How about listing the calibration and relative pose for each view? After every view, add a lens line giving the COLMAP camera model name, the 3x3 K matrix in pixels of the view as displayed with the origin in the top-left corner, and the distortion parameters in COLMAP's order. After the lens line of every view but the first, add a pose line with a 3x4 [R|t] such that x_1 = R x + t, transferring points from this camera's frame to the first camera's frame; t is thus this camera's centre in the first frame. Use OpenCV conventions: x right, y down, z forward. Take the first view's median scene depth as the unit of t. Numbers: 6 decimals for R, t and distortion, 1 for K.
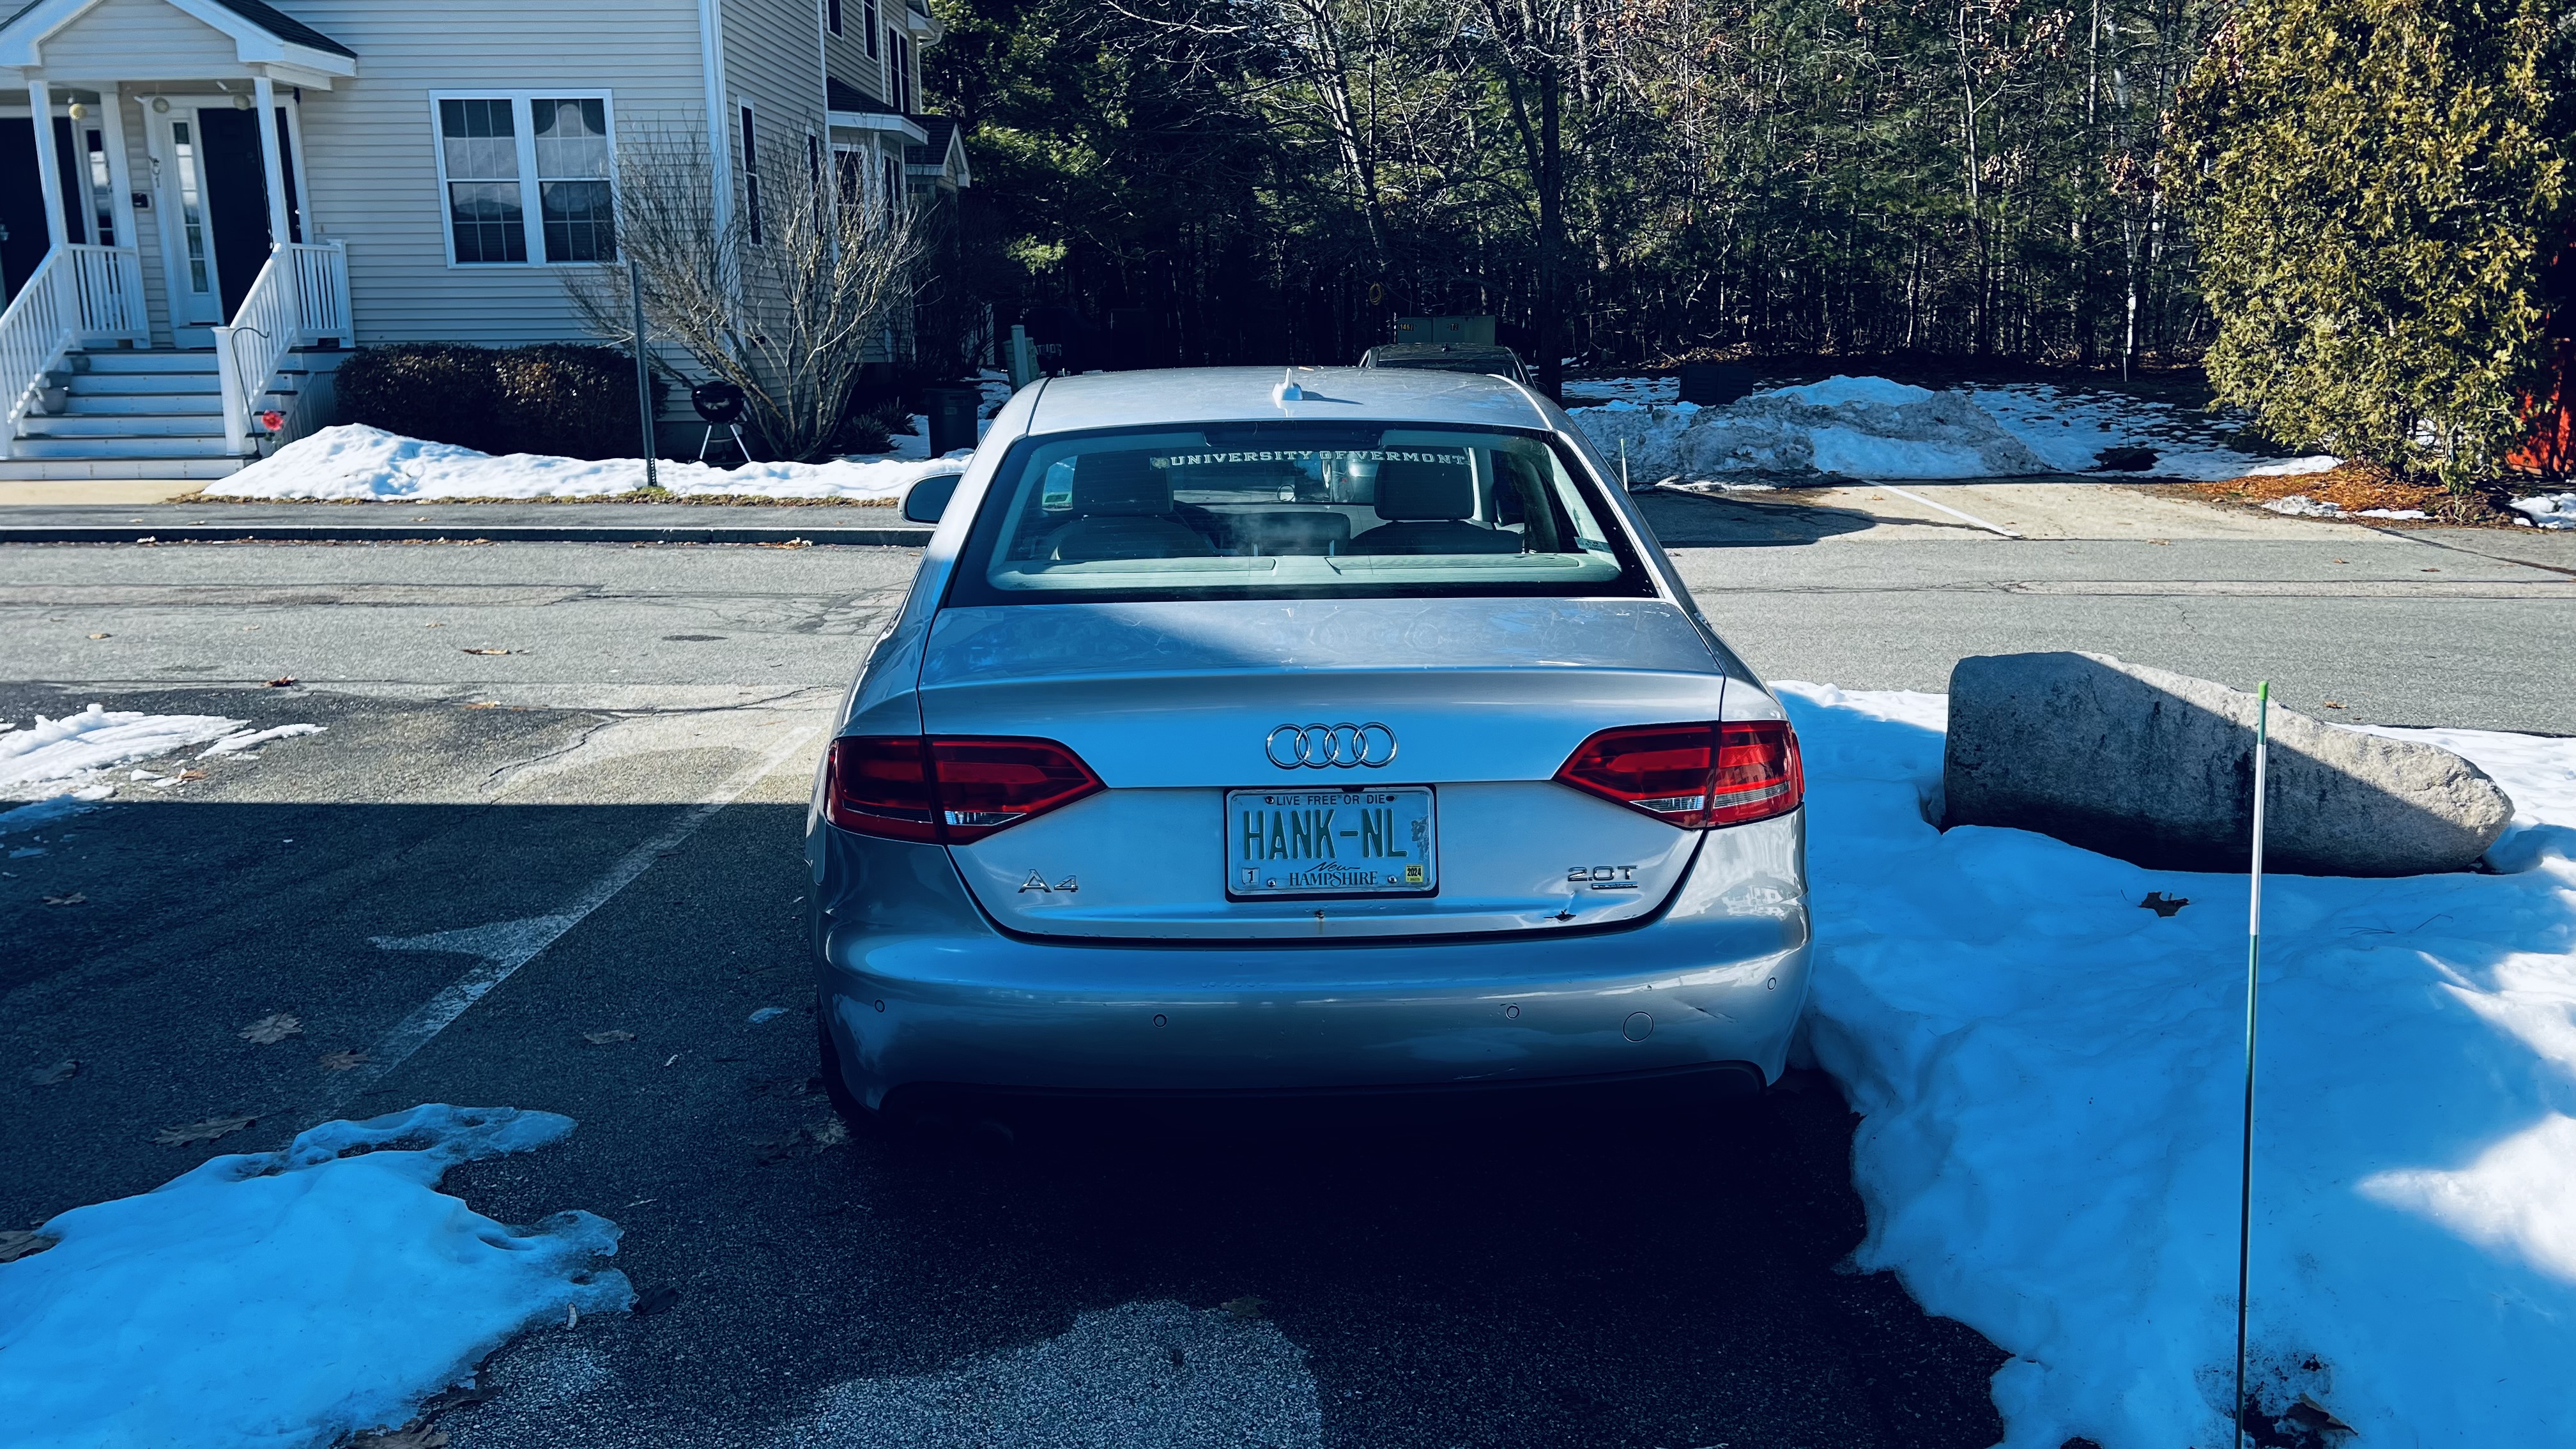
lens RADIAL K [[2037.9, 0, 1288.0], [0, 2037.9, 724.5], [0, 0, 1]] dist [0.063217, -0.083109]
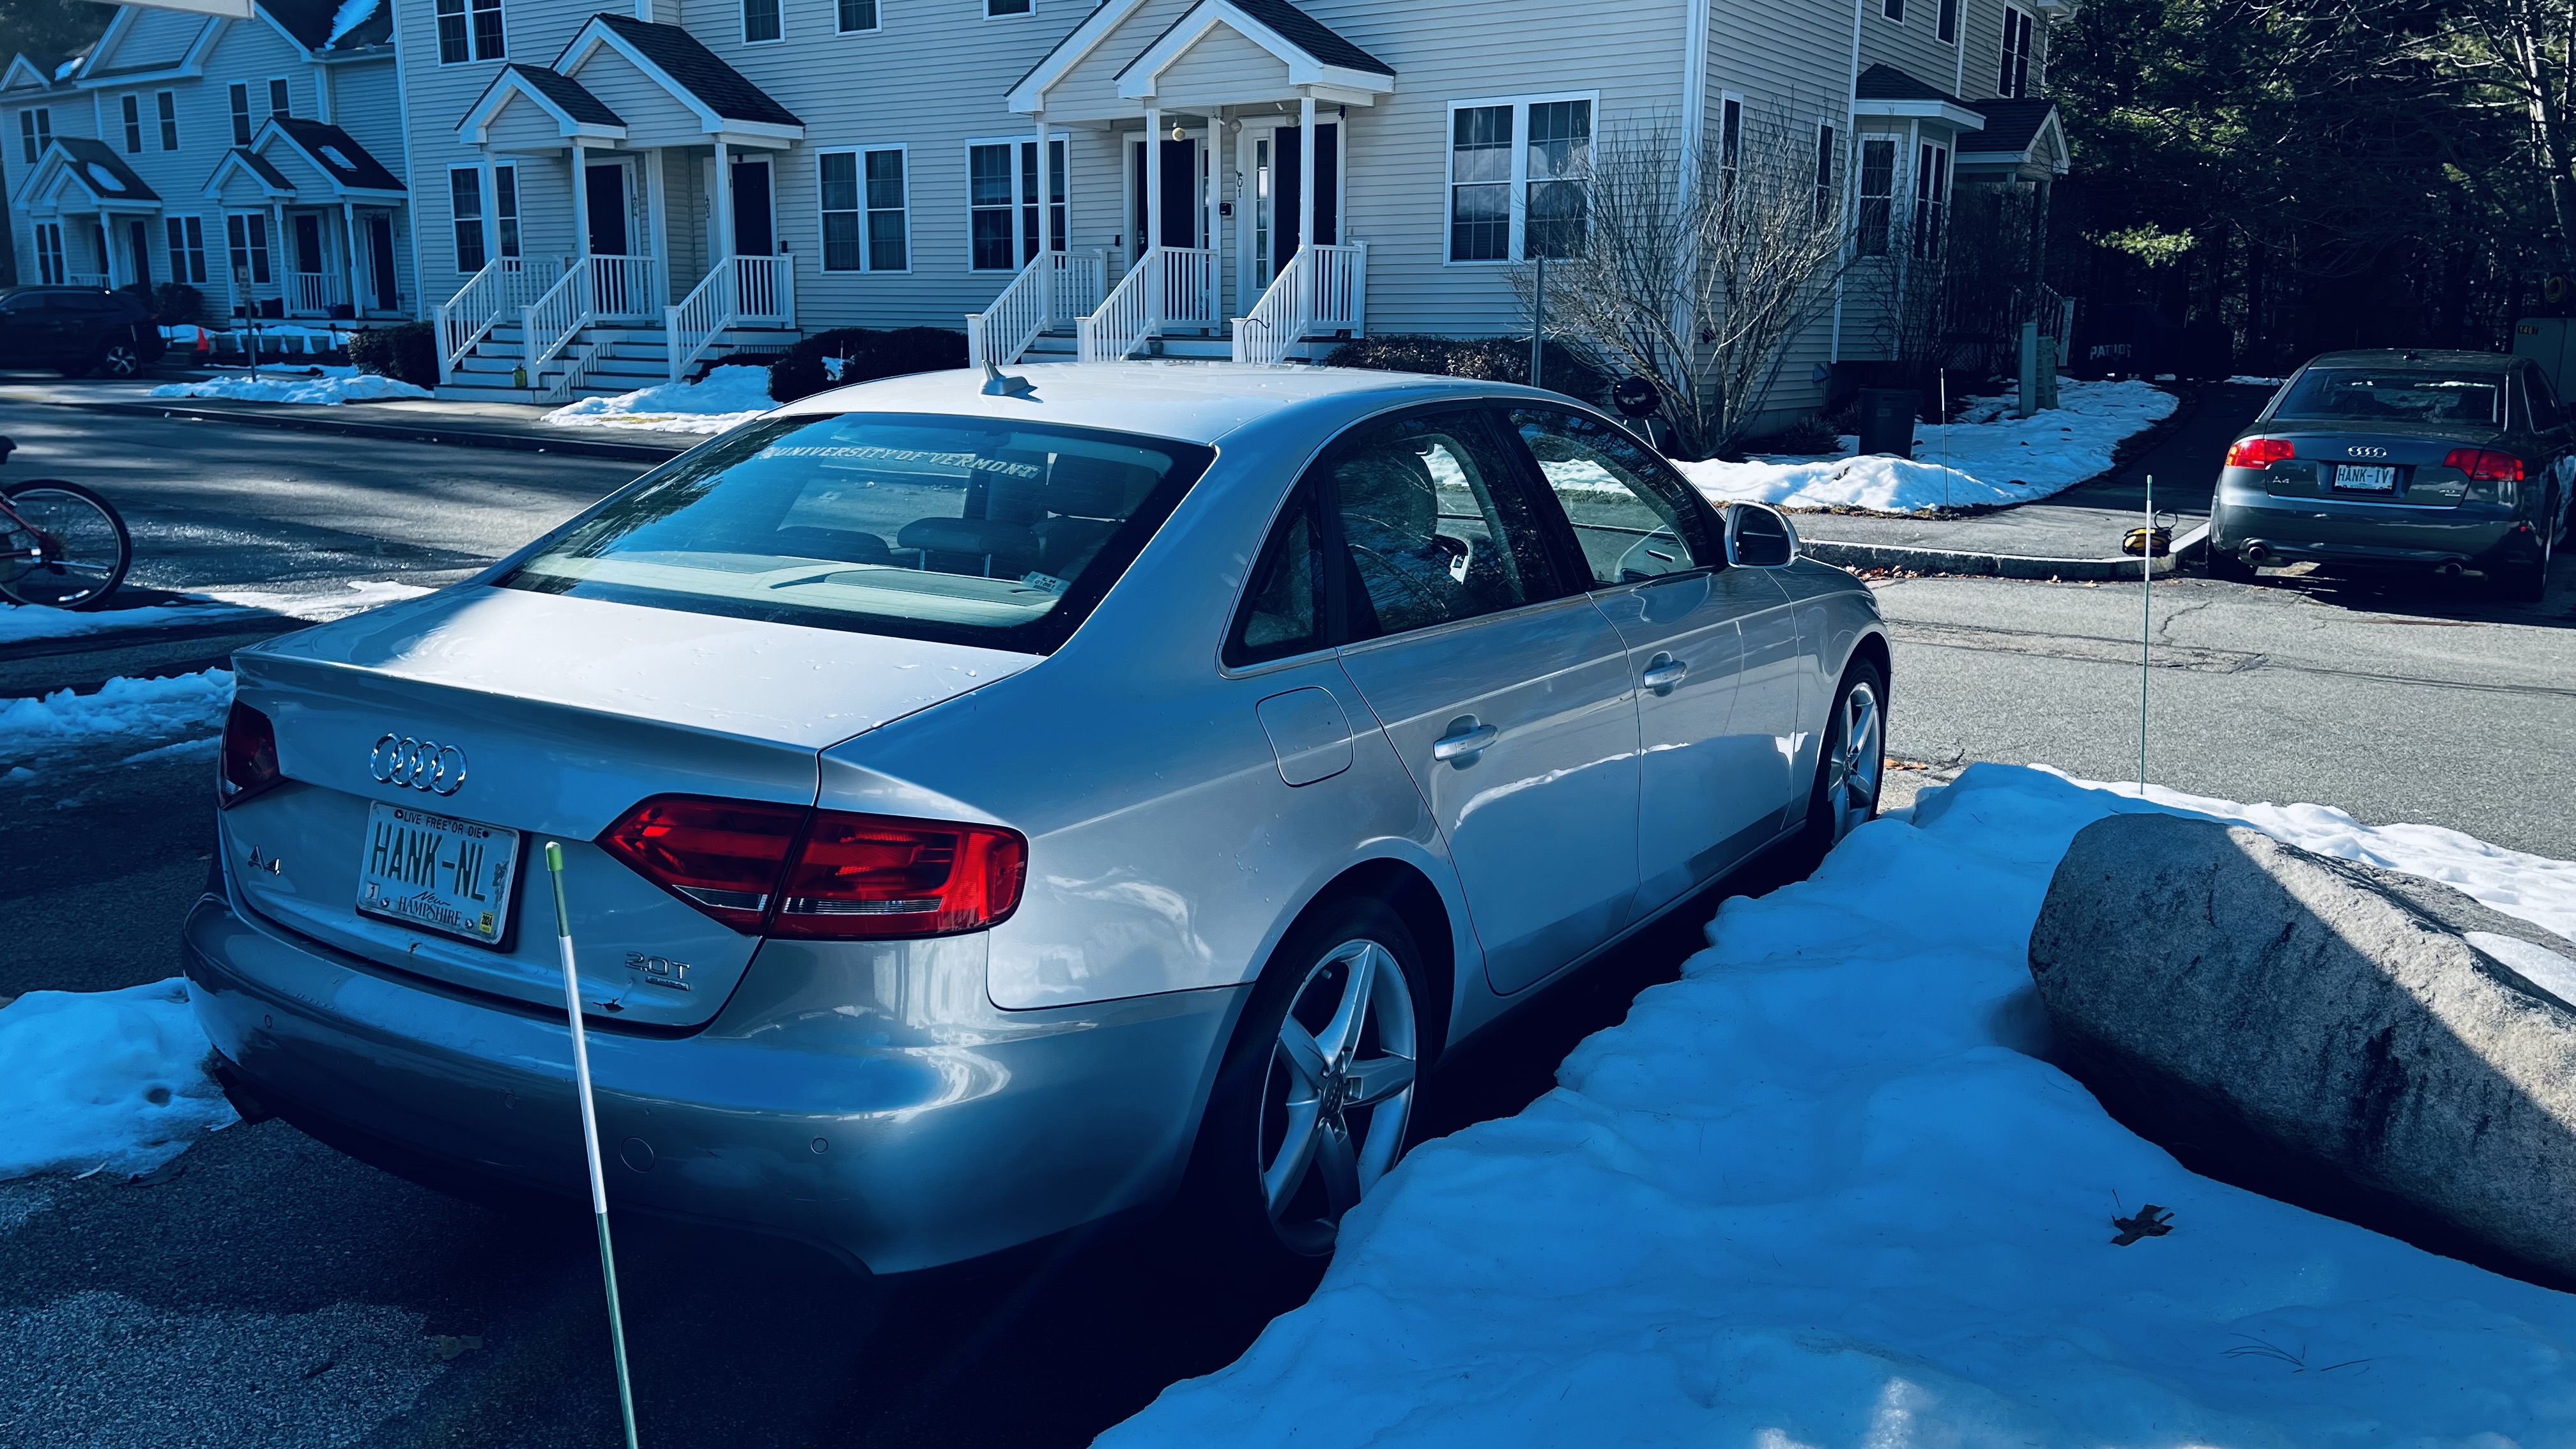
lens RADIAL K [[1988.5, 0, 1292.6], [0, 1988.5, 746.6], [0, 0, 1]] dist [0.069247, -0.085839]
pose [[0.807563, 0.137466, -0.573537, 0.171924], [-0.128501, 0.990106, 0.056374, -0.019932], [0.575612, 0.028175, 0.817238, 0.100285]]
